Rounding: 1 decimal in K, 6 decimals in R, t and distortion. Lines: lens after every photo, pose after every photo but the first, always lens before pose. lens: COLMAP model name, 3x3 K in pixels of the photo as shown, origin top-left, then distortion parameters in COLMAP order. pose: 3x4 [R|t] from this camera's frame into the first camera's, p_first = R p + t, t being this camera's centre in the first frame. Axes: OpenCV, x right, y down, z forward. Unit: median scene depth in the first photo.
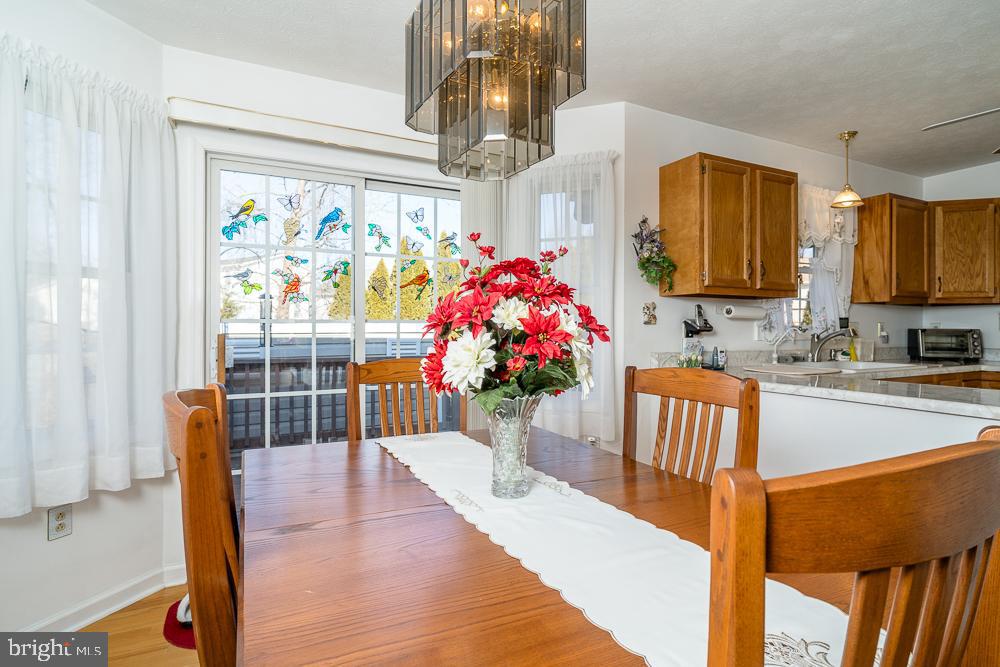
lens RADIAL K [[516.2, 0, 502.8], [0, 516.2, 332.0], [0, 0, 1]] dist [-0.003045, -0.004320]
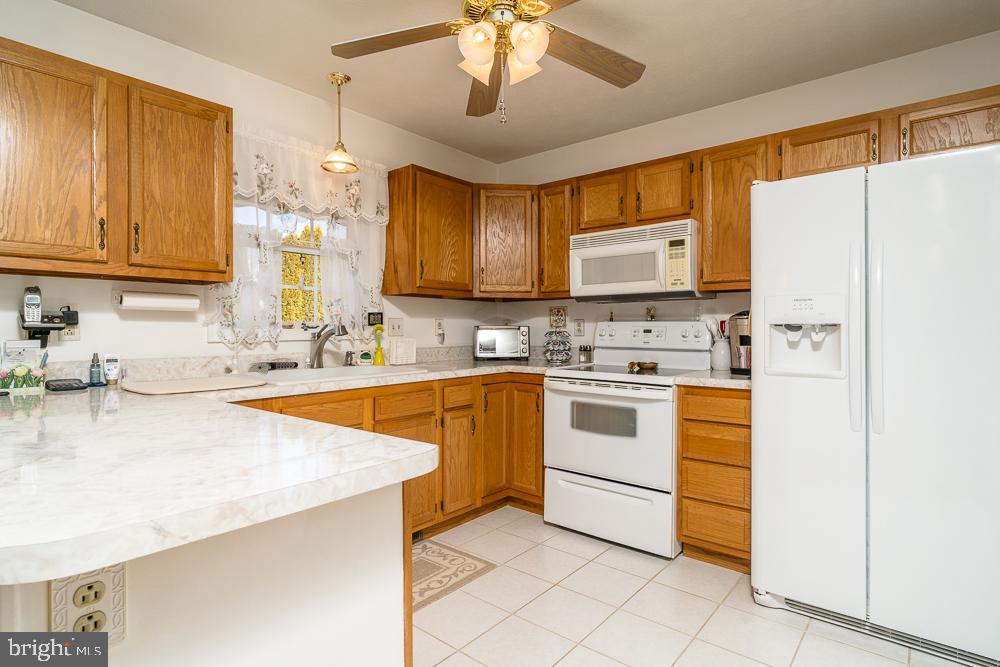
lens RADIAL K [[516.2, 0, 500.3], [0, 516.2, 332.6], [0, 0, 1]] dist [-0.003045, -0.004320]
pose [[0.916639, -0.007642, 0.399642, 0.176337], [0.007333, 0.999970, 0.002303, 0.001511], [-0.399648, 0.000819, 0.916668, 0.054928]]
